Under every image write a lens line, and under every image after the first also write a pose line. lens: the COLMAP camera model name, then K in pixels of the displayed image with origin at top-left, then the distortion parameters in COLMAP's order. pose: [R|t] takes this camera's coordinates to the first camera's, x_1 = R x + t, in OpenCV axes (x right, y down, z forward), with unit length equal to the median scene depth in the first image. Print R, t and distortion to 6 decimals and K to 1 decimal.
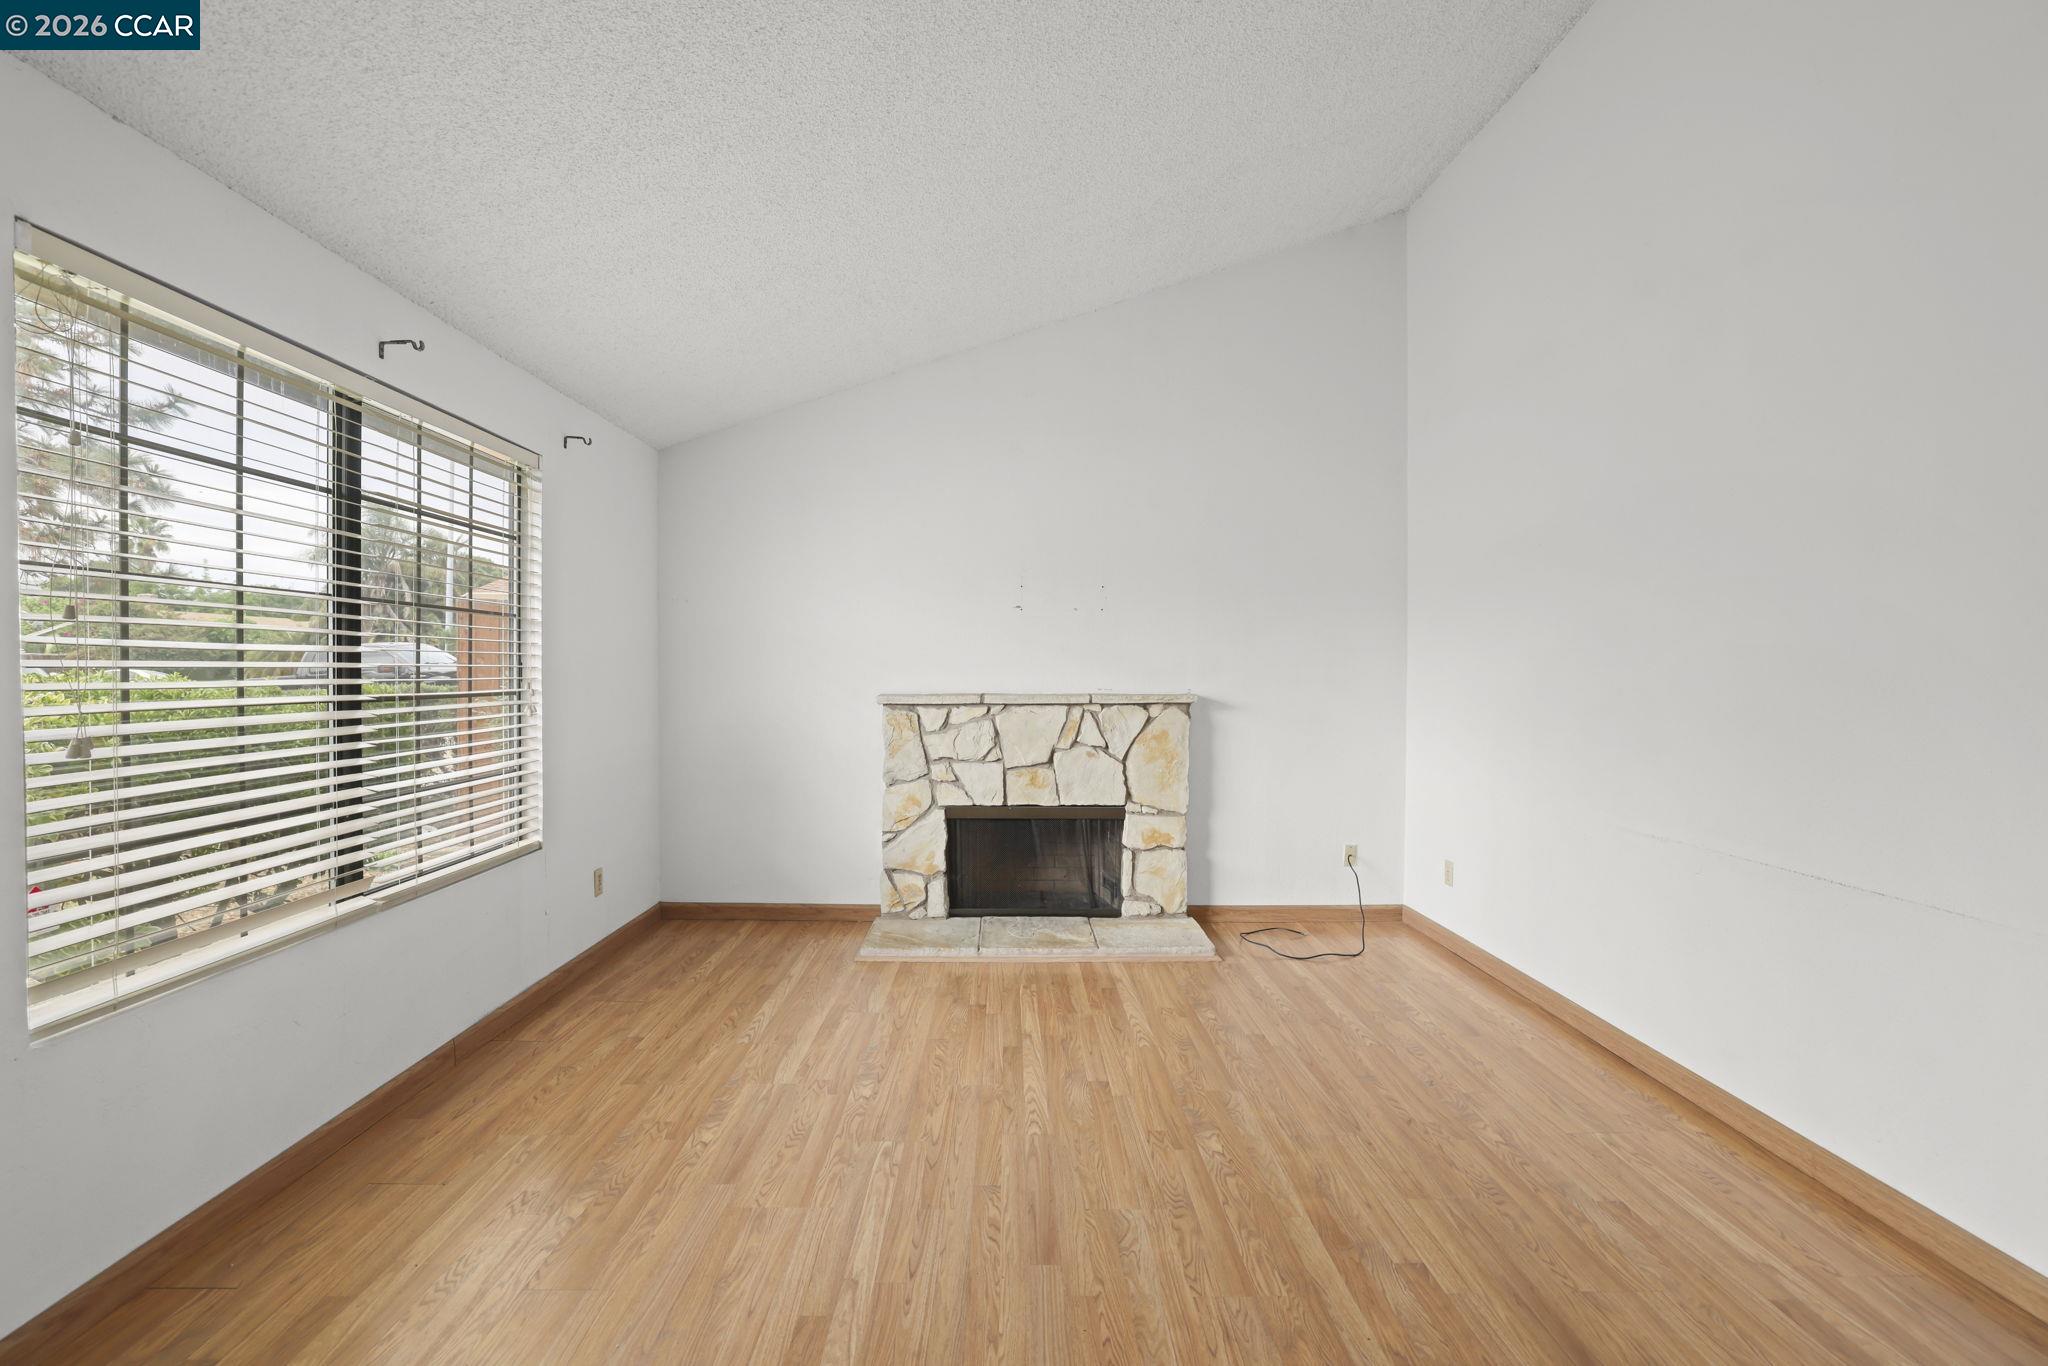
lens RADIAL K [[892.7, 0, 1013.6], [0, 892.7, 672.7], [0, 0, 1]] dist [-0.046161, 0.016920]
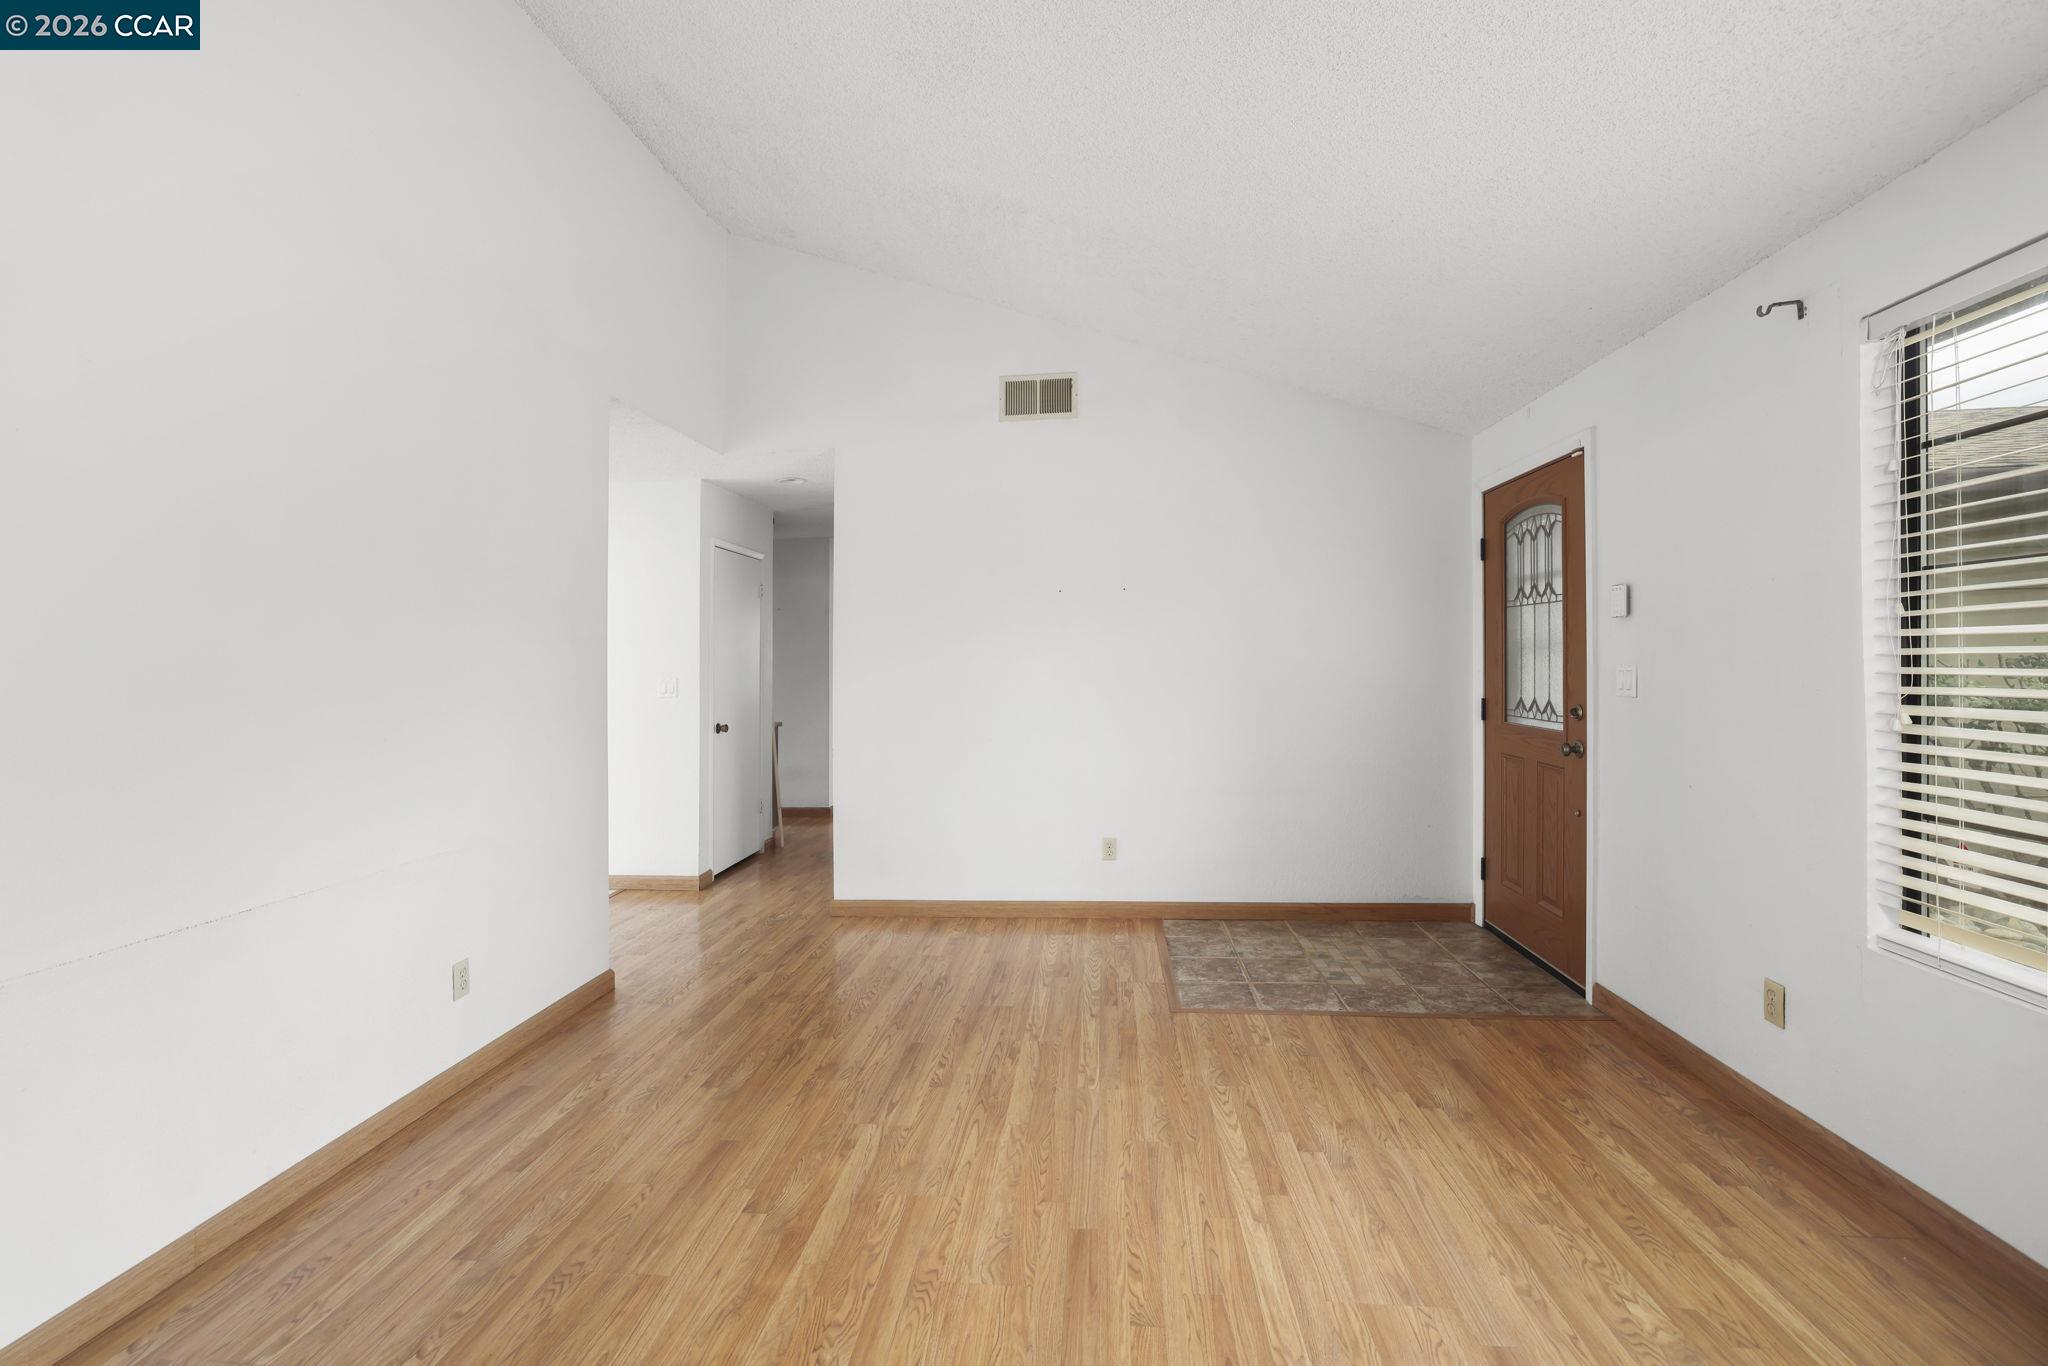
lens RADIAL K [[907.9, 0, 1017.2], [0, 907.9, 651.6], [0, 0, 1]] dist [-0.046281, 0.017797]
pose [[-0.994913, 0.019540, 0.098824, -0.002122], [0.018669, 0.999778, -0.009725, -0.008326], [-0.098992, -0.007830, -0.995057, 0.919935]]
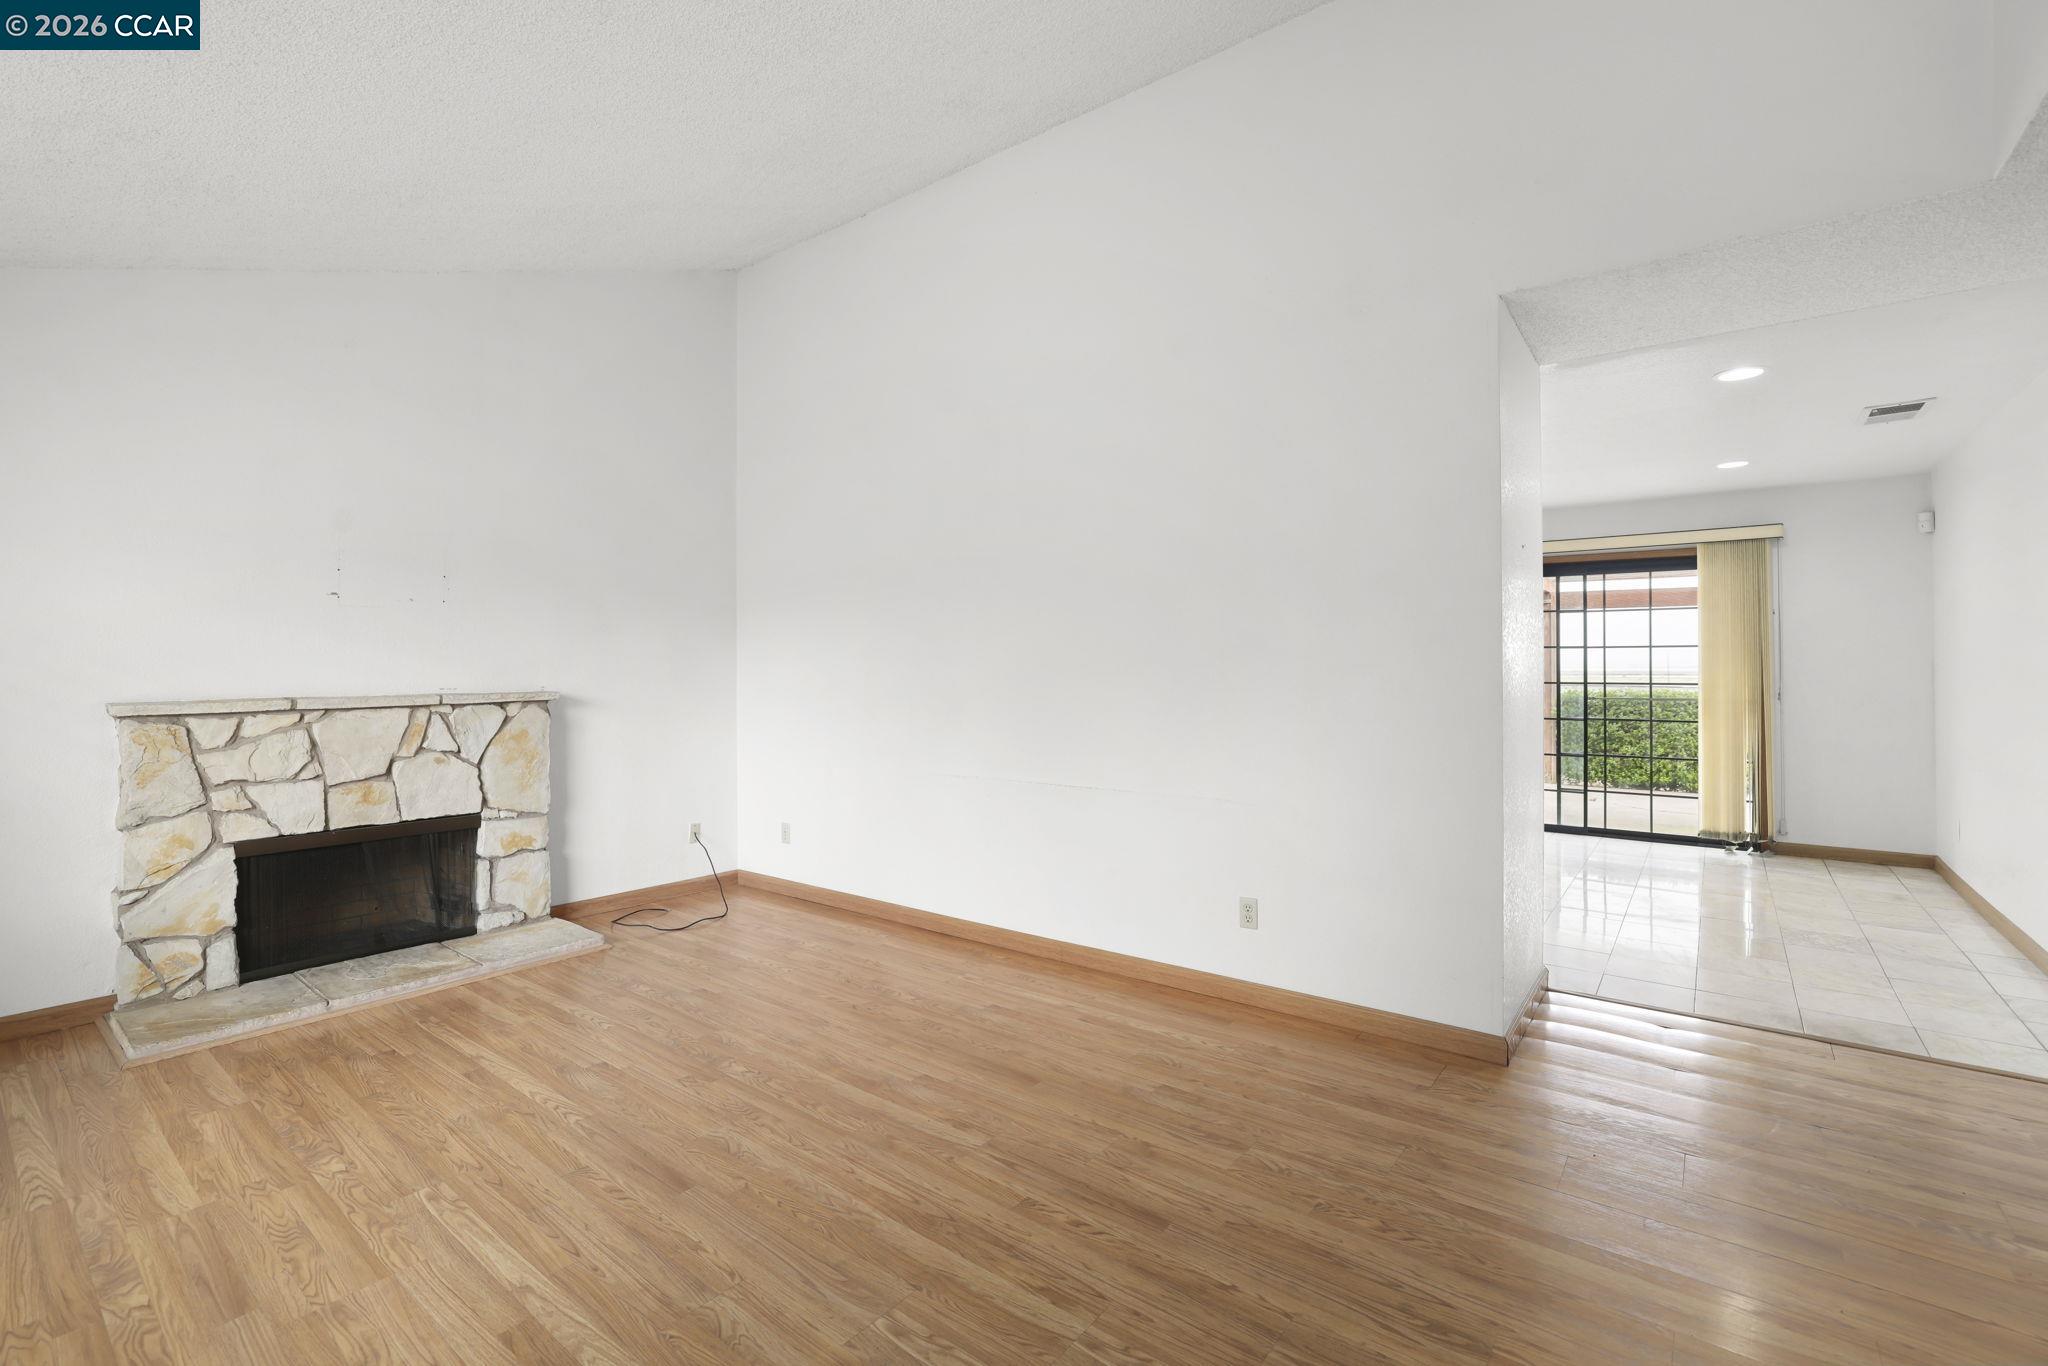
lens RADIAL K [[907.9, 0, 1017.2], [0, 907.9, 651.6], [0, 0, 1]] dist [-0.046281, 0.017797]
pose [[0.629108, 0.004640, 0.777304, -0.259236], [0.011780, 0.999810, -0.015503, 0.001827], [-0.777229, 0.018910, 0.628934, -0.028941]]
